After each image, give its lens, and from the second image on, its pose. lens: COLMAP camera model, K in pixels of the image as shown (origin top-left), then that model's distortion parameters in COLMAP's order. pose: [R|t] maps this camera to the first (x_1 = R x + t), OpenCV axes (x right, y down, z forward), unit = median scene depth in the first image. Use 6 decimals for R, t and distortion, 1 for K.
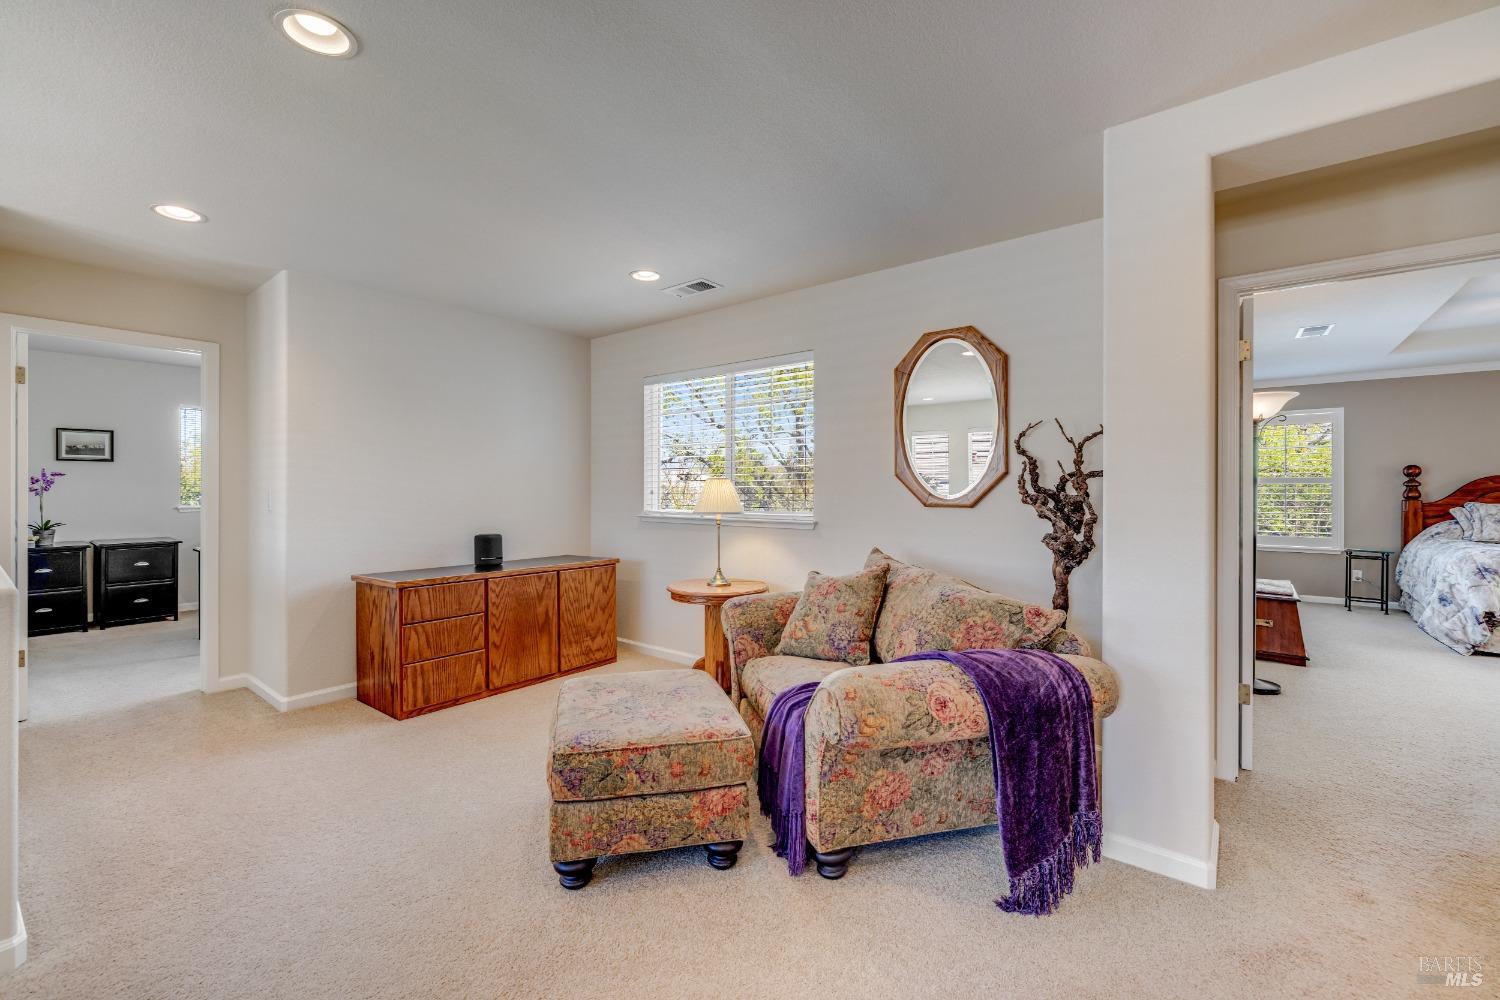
lens RADIAL K [[628.2, 0, 739.1], [0, 628.2, 490.2], [0, 0, 1]] dist [-0.001755, -0.000433]
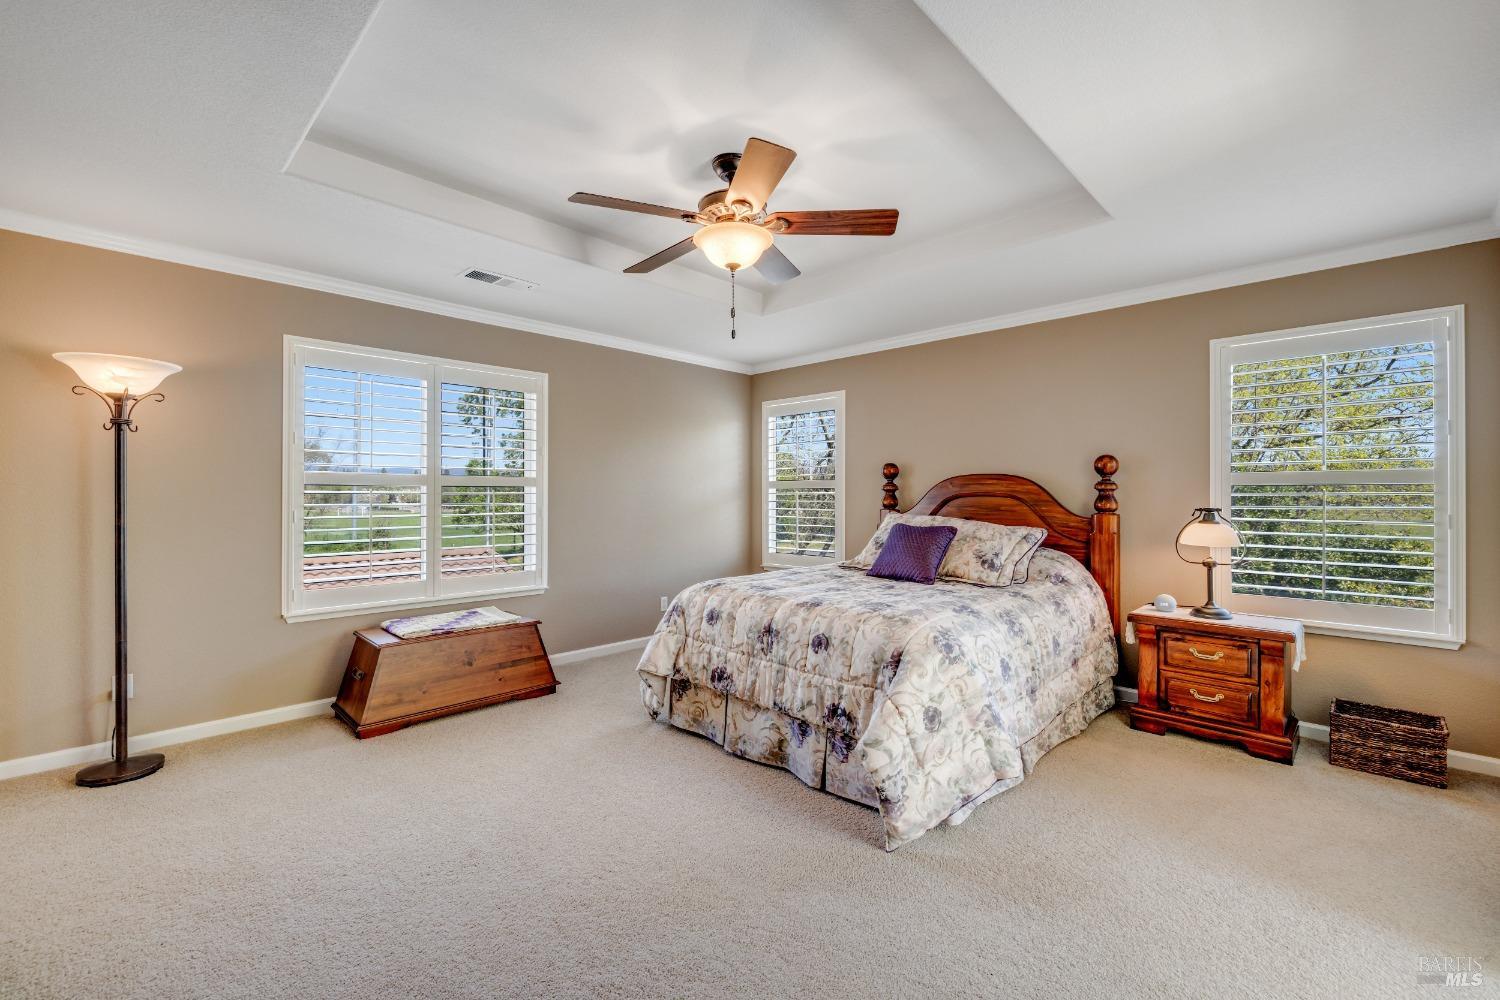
lens RADIAL K [[628.2, 0, 739.1], [0, 628.2, 490.2], [0, 0, 1]] dist [-0.001755, -0.000433]
pose [[0.995005, 0.001218, -0.099817, 1.002341], [-0.002297, 0.999940, -0.010700, 0.001551], [0.099798, 0.010876, 0.994948, 0.234424]]
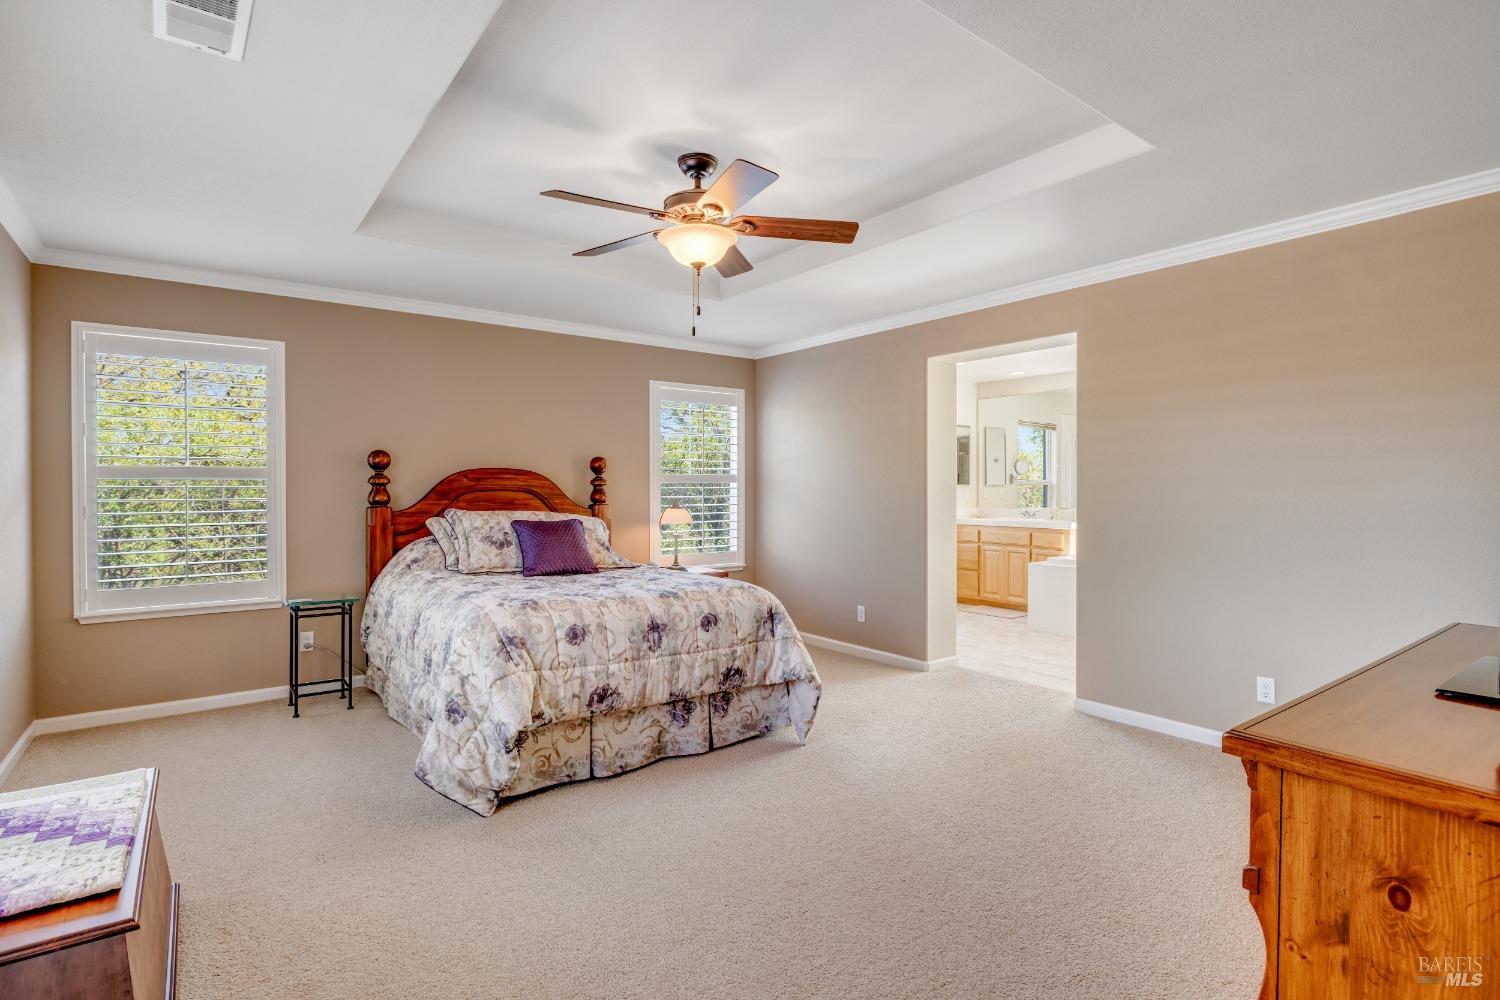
lens RADIAL K [[726.0, 0, 723.6], [0, 726.0, 496.5], [0, 0, 1]] dist [-0.003010, -0.000247]
pose [[0.262999, -0.009984, 0.964745, 0.492898], [0.003376, 0.999950, 0.009428, -0.000132], [-0.964790, 0.000777, 0.263019, 0.503991]]
